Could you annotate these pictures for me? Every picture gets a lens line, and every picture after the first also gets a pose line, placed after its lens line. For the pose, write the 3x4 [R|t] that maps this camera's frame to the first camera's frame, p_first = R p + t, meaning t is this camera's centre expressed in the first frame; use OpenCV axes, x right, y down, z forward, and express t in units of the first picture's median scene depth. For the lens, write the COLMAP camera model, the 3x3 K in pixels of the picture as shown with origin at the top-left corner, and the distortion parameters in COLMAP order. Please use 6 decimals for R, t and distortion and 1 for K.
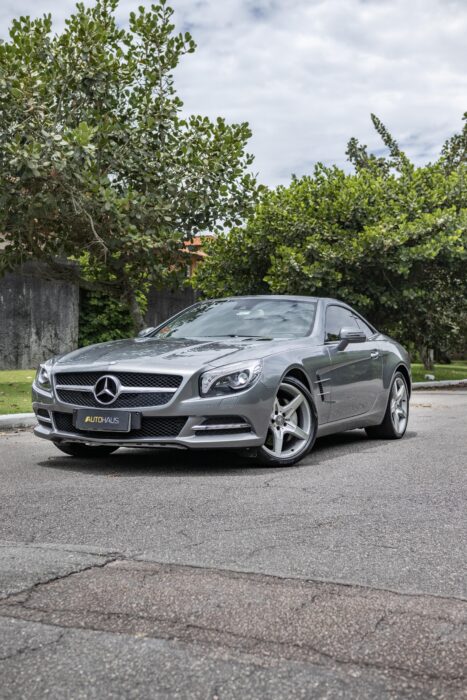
lens RADIAL K [[1029.3, 0, 232.1], [0, 1029.3, 350.5], [0, 0, 1]] dist [0.137022, 0.000000]
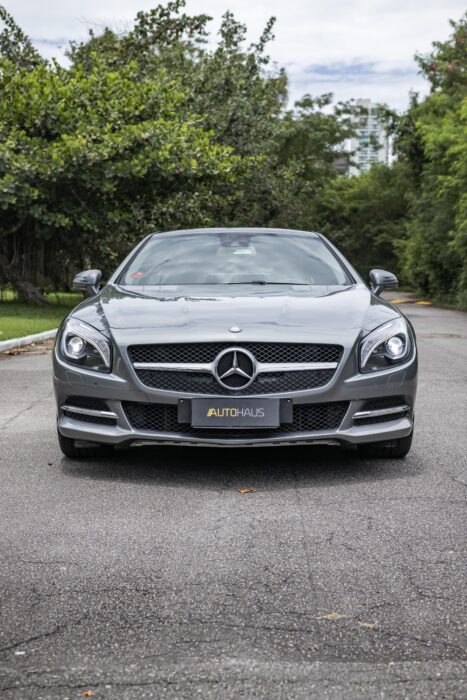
lens RADIAL K [[1080.6, 0, 234.1], [0, 1080.6, 347.5], [0, 0, 1]] dist [0.108031, 0.000000]
pose [[0.897095, -0.039747, 0.440046, -0.421701], [0.007974, 0.997240, 0.073818, -0.028450], [-0.441765, -0.062713, 0.894936, 0.334070]]
